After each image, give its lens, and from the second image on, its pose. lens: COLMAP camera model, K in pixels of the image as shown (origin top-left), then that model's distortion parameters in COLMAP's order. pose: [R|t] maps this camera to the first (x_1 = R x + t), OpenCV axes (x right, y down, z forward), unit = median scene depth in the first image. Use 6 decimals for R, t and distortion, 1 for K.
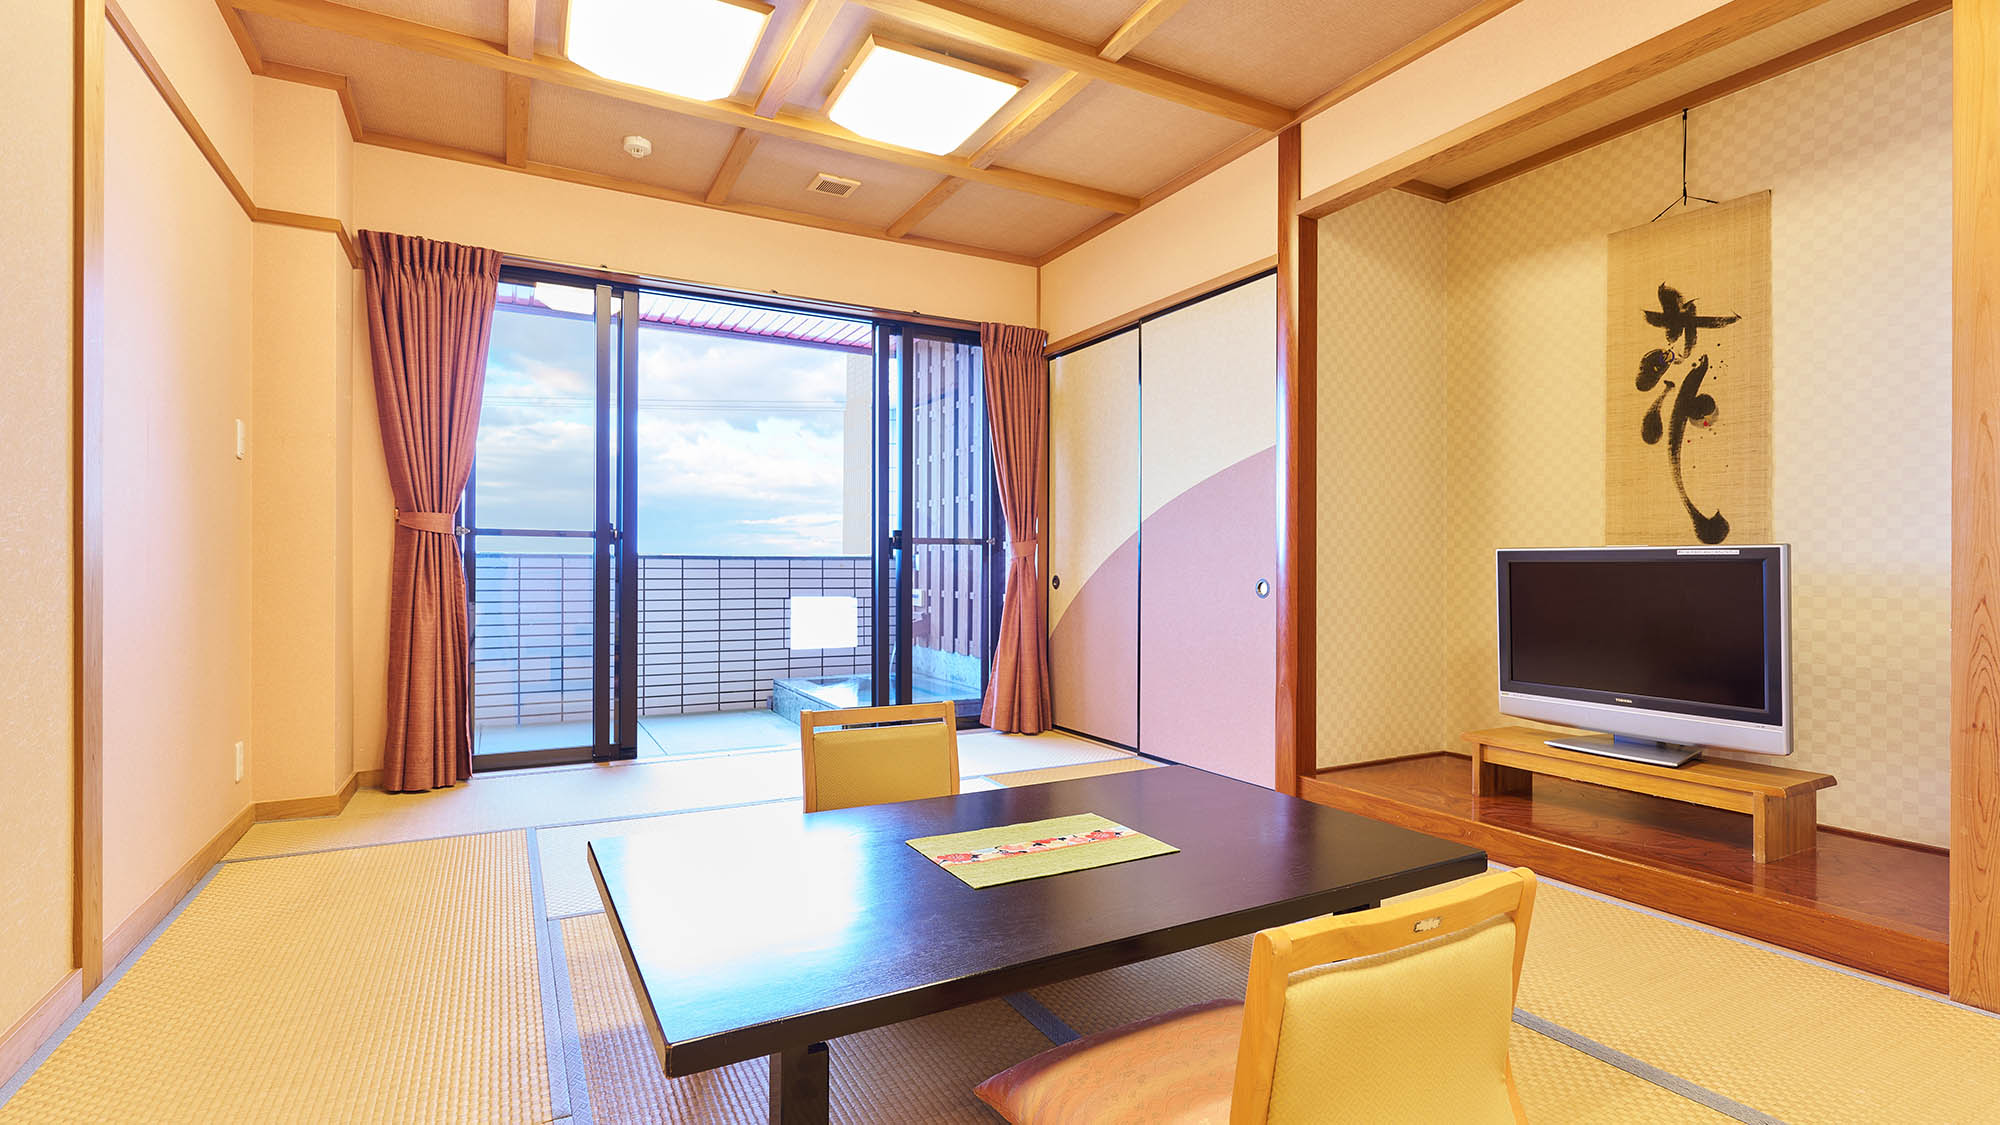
lens RADIAL K [[927.4, 0, 1000.0], [0, 927.4, 562.5], [0, 0, 1]] dist [0.000809, 0.000177]
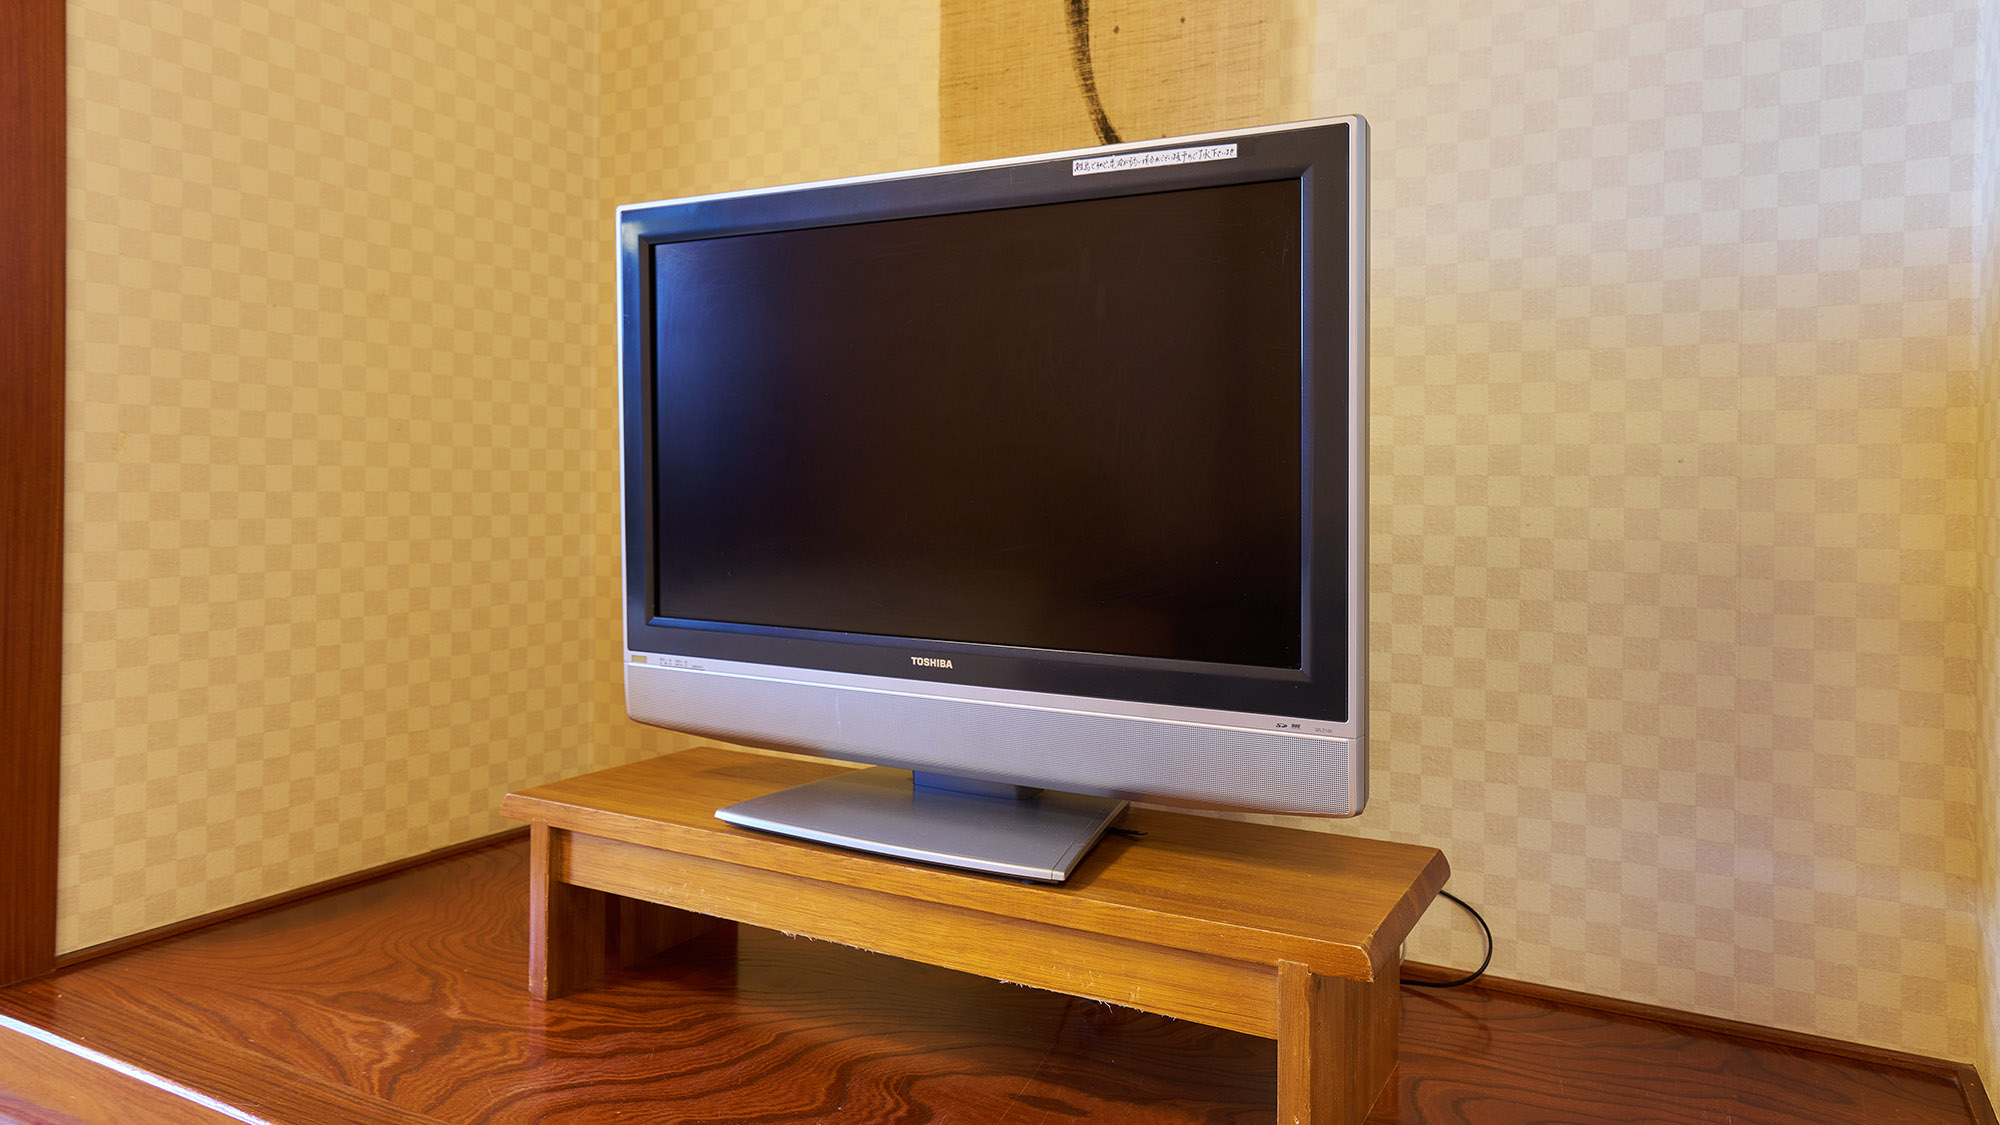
lens RADIAL K [[1345.5, 0, 999.2], [0, 1345.5, 468.4], [0, 0, 1]] dist [-0.003232, -0.000806]
pose [[0.846201, 0.011038, 0.532750, 0.472416], [-0.011494, 0.999931, -0.002461, 0.088633], [-0.532740, -0.004041, 0.846269, 0.635959]]
